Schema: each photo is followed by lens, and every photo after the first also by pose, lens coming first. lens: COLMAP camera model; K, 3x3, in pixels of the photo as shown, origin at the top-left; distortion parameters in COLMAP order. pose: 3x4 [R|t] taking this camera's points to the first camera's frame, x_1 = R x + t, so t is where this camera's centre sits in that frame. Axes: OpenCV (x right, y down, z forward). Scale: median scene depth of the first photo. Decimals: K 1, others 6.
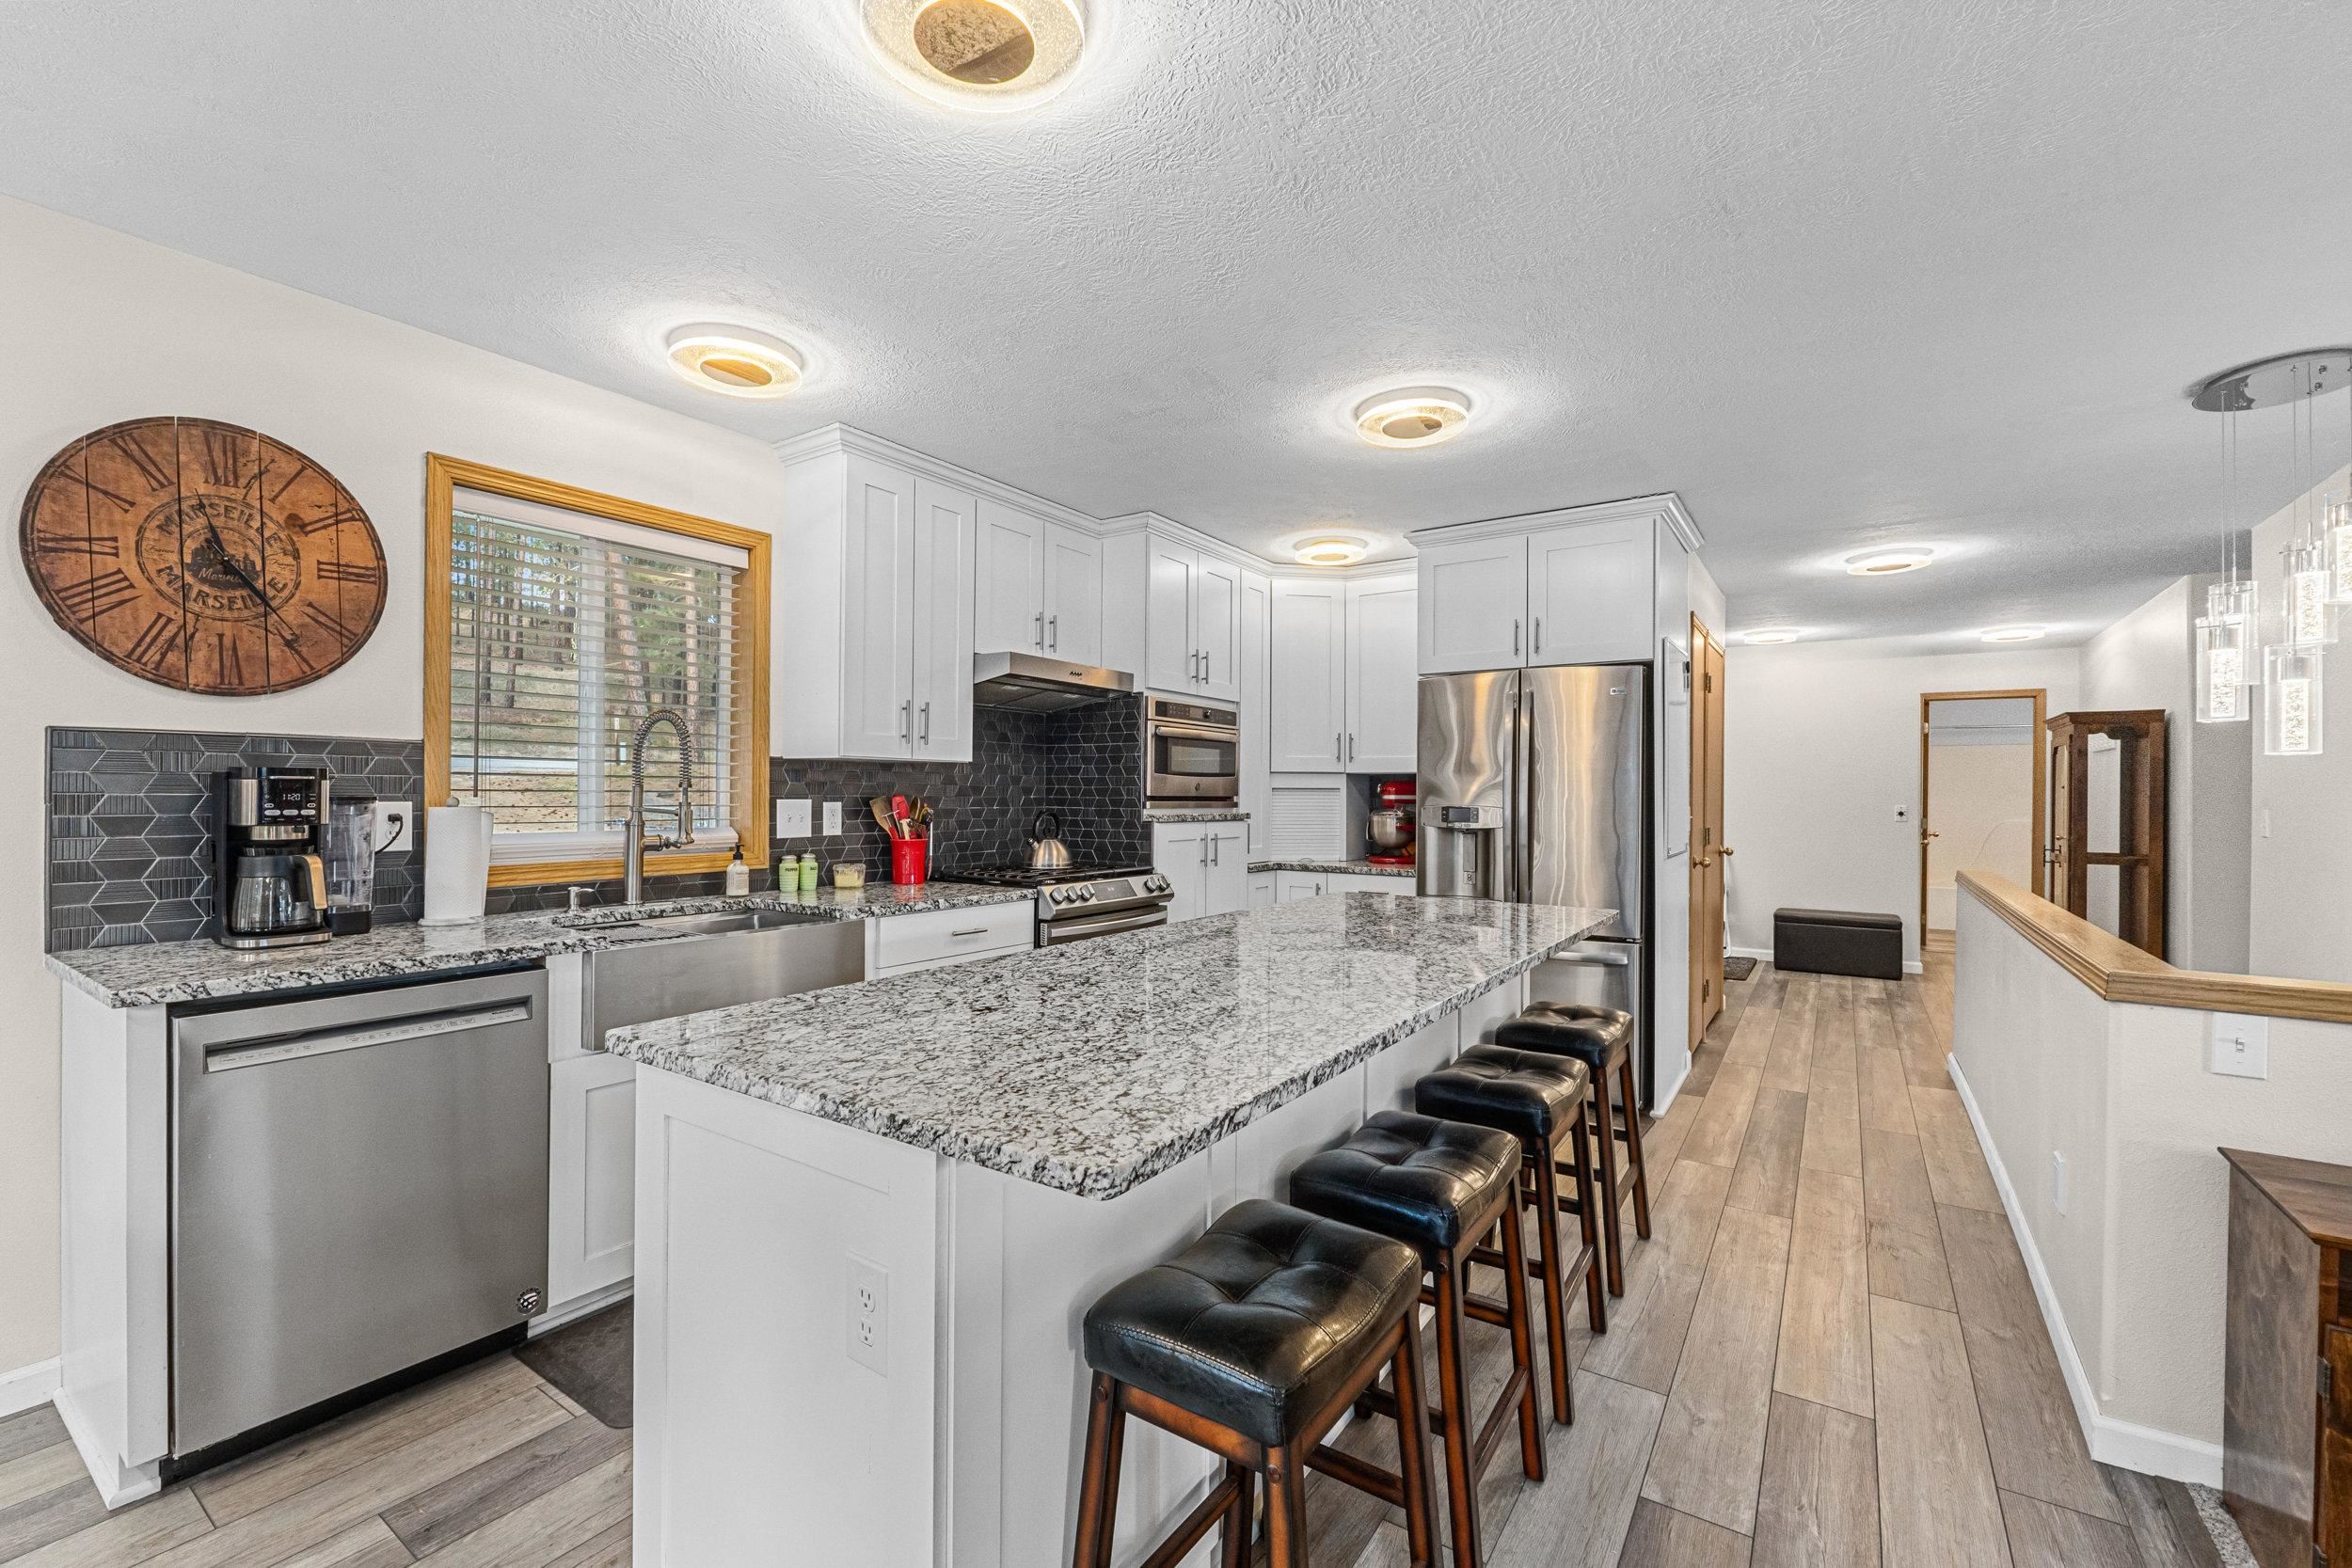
lens RADIAL K [[991.0, 0, 1164.7], [0, 991.0, 789.5], [0, 0, 1]] dist [0.000090, -0.001275]
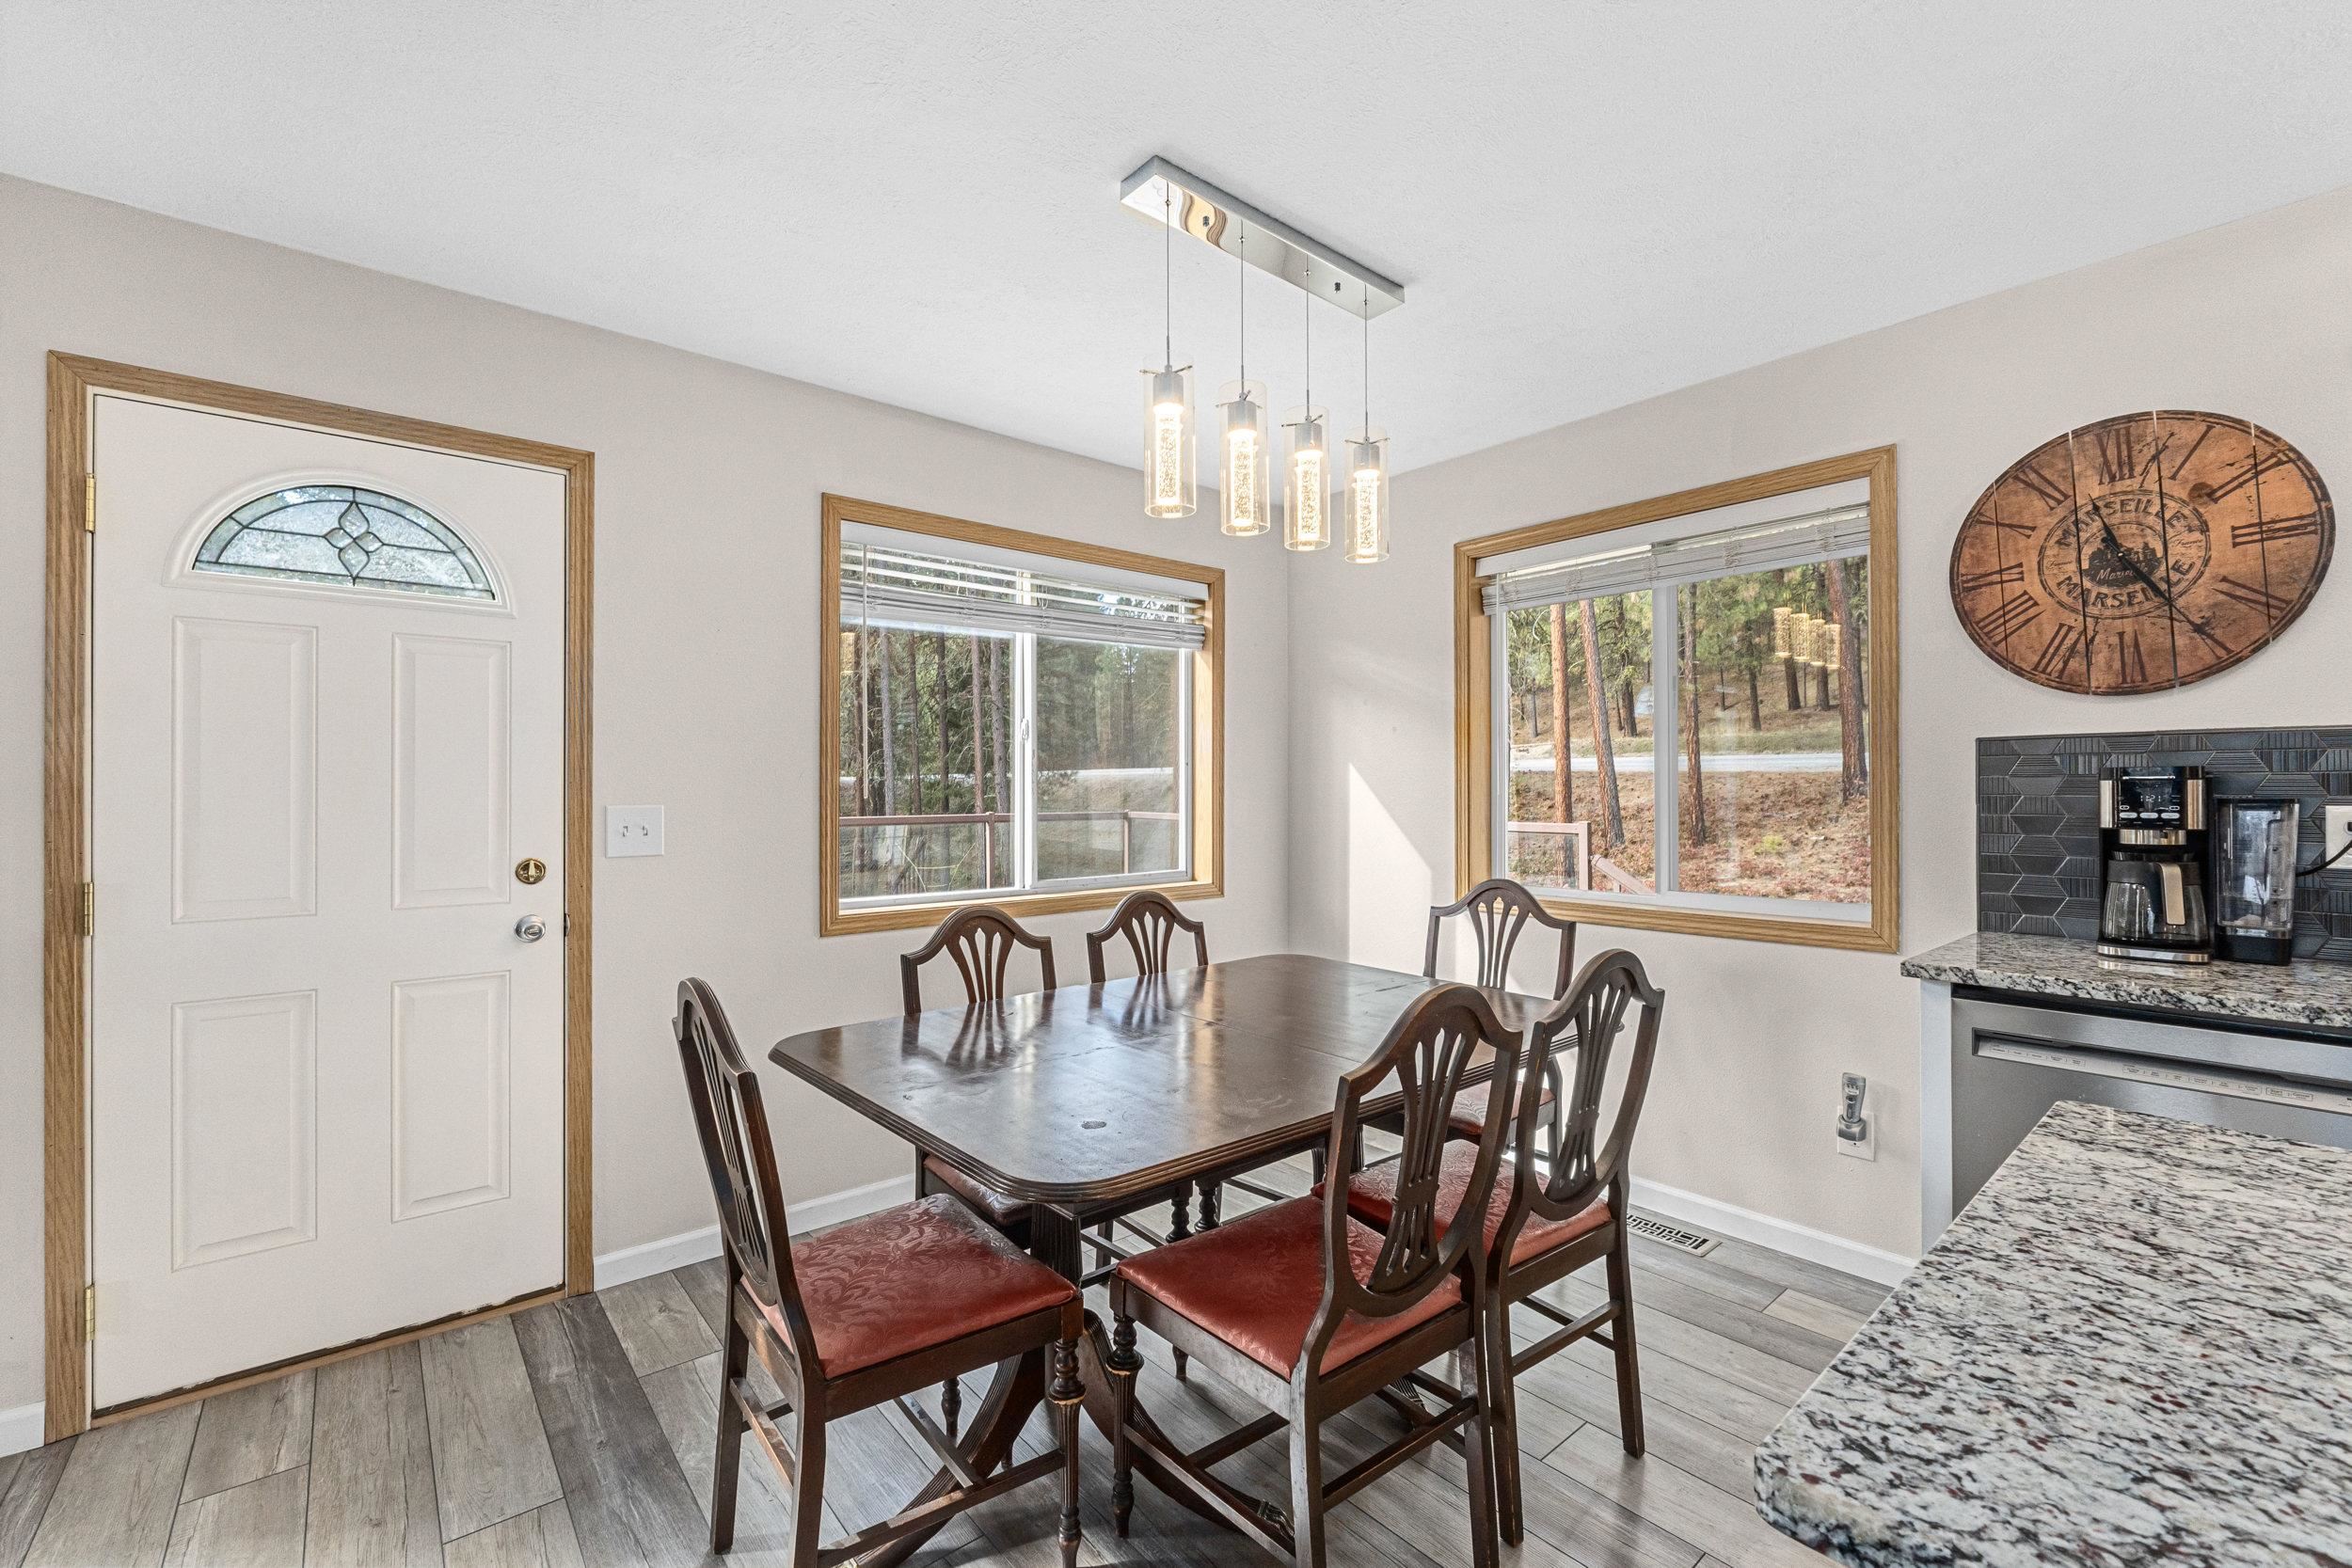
lens RADIAL K [[991.0, 0, 1167.0], [0, 991.0, 784.8], [0, 0, 1]] dist [0.000090, -0.001275]
pose [[-0.273861, -0.012152, -0.961693, 0.247181], [0.001225, 0.999915, -0.012983, 0.005351], [0.961769, -0.004733, -0.273823, 0.363287]]
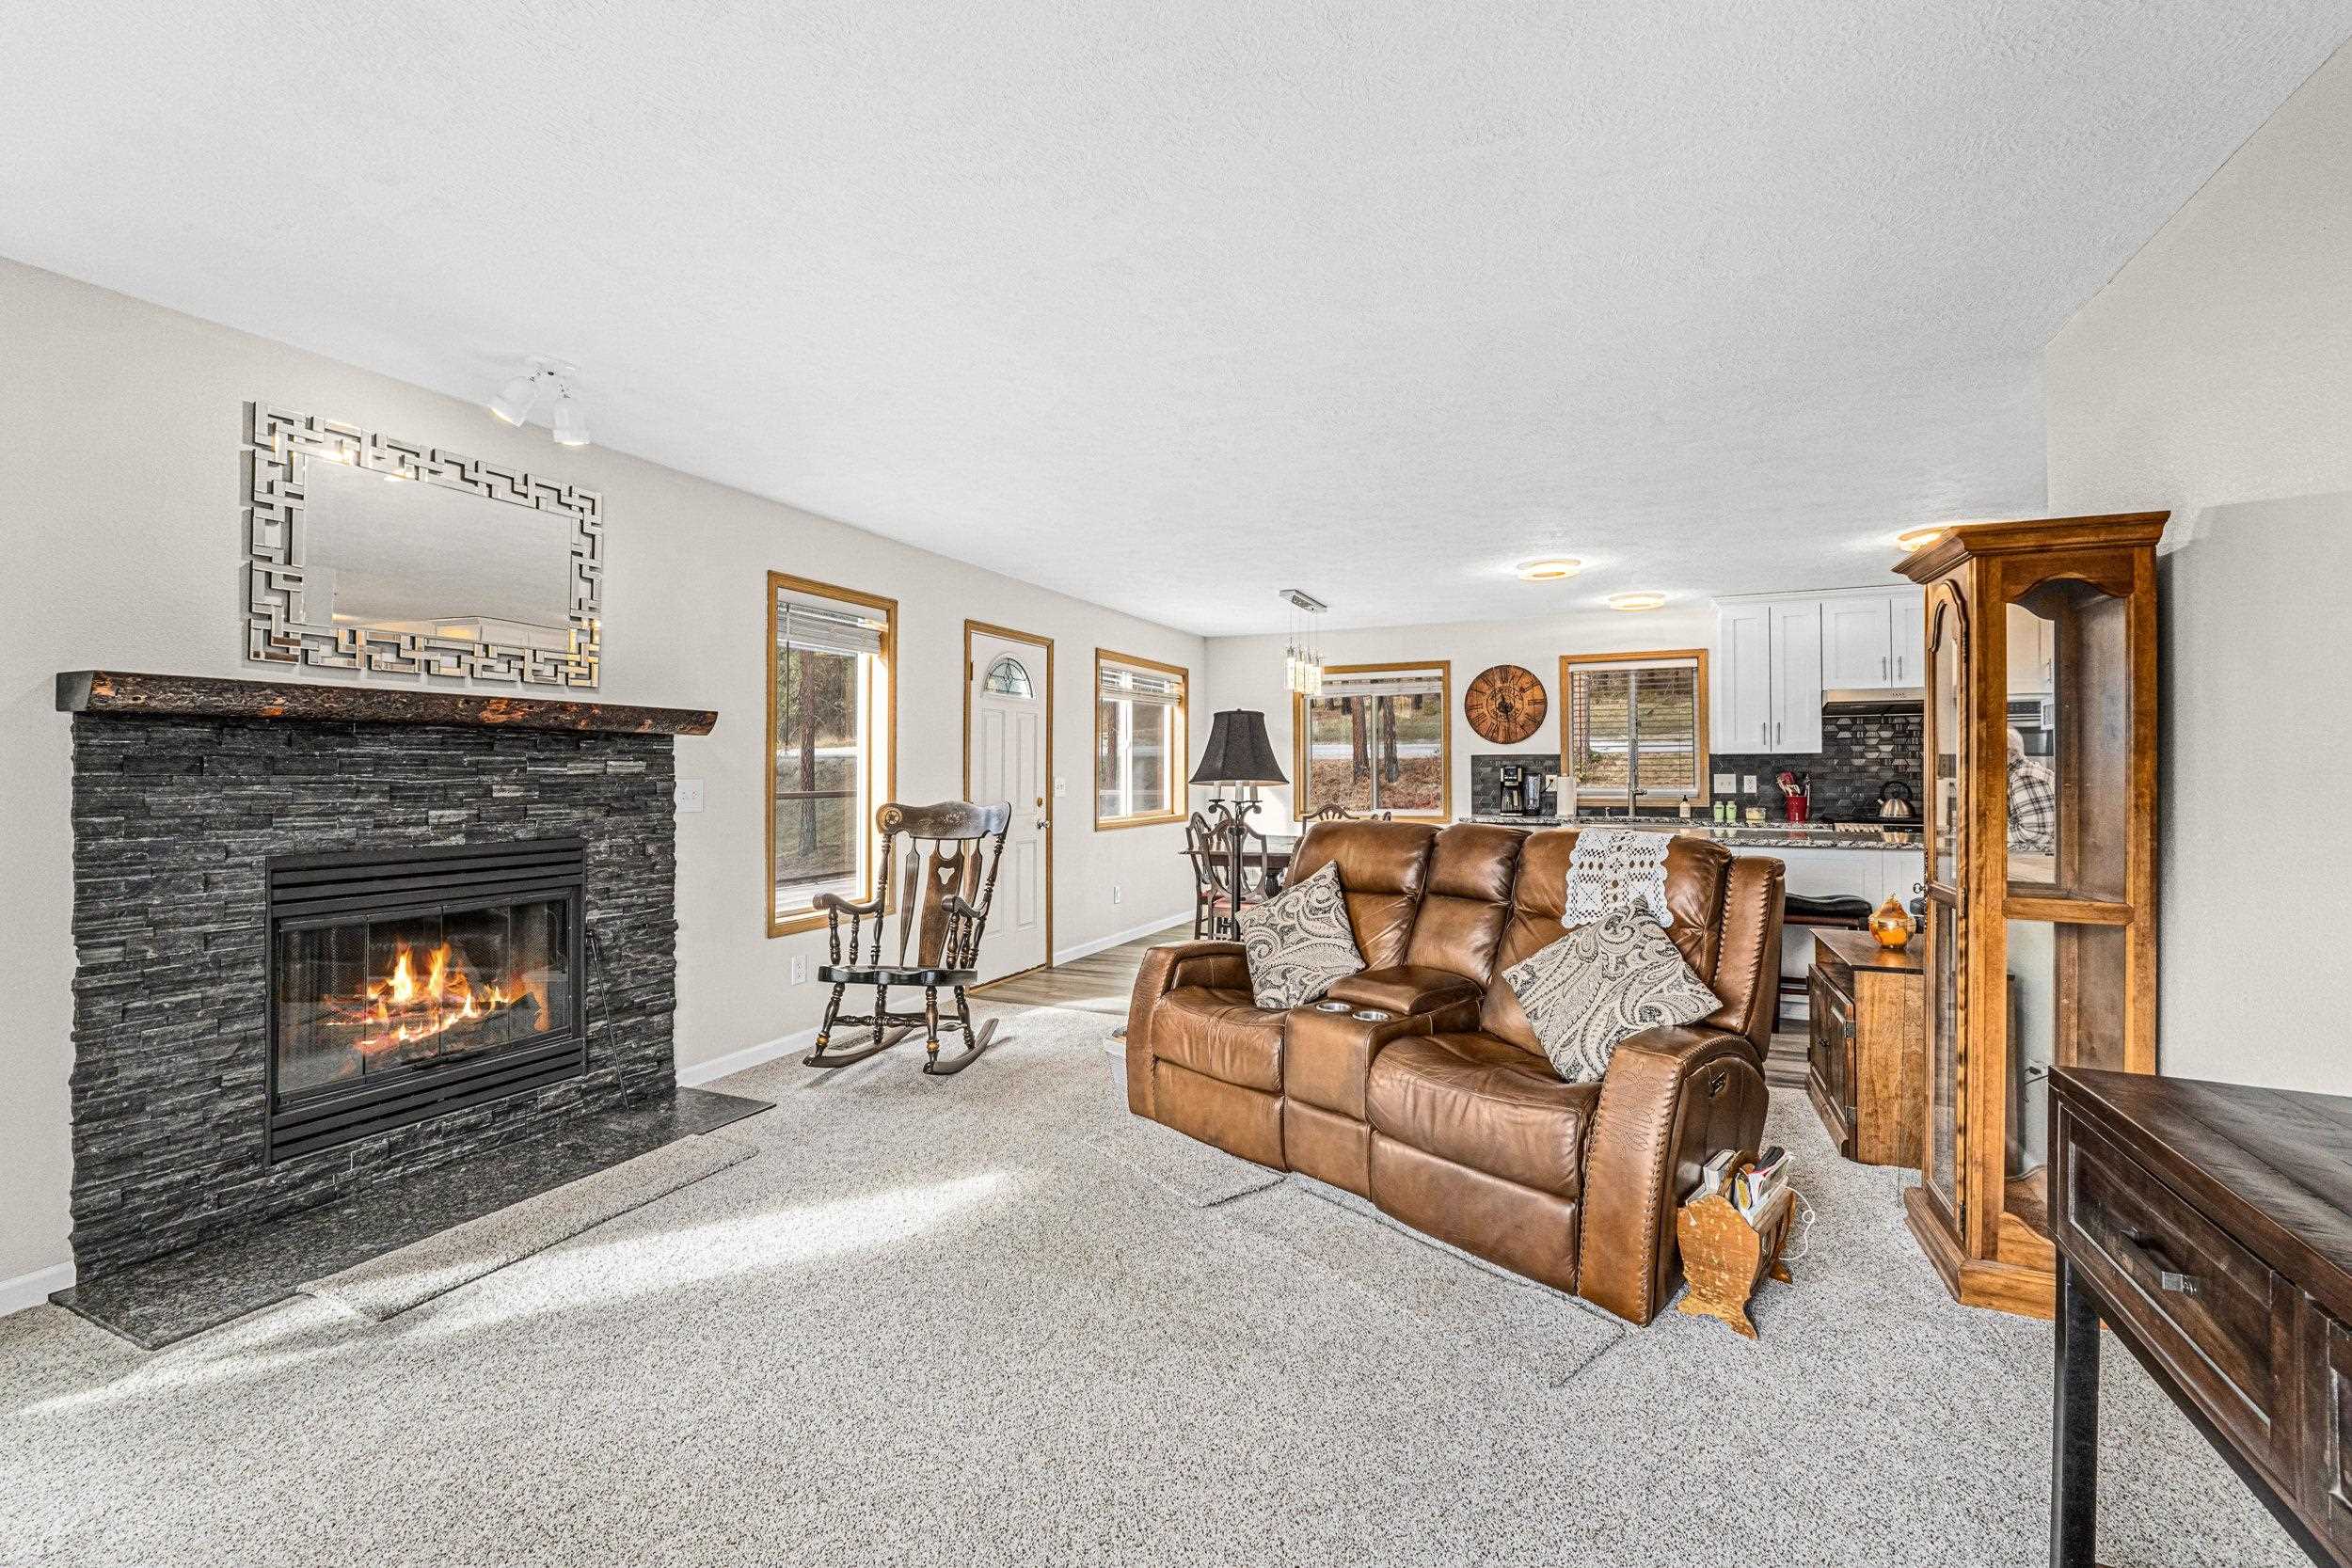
lens RADIAL K [[991.0, 0, 1173.2], [0, 991.0, 769.0], [0, 0, 1]] dist [0.000090, -0.001275]
pose [[0.166506, -0.012992, -0.985955, 2.267658], [0.005501, 0.999910, -0.012247, 0.027741], [0.986025, -0.003385, 0.166563, -0.716460]]
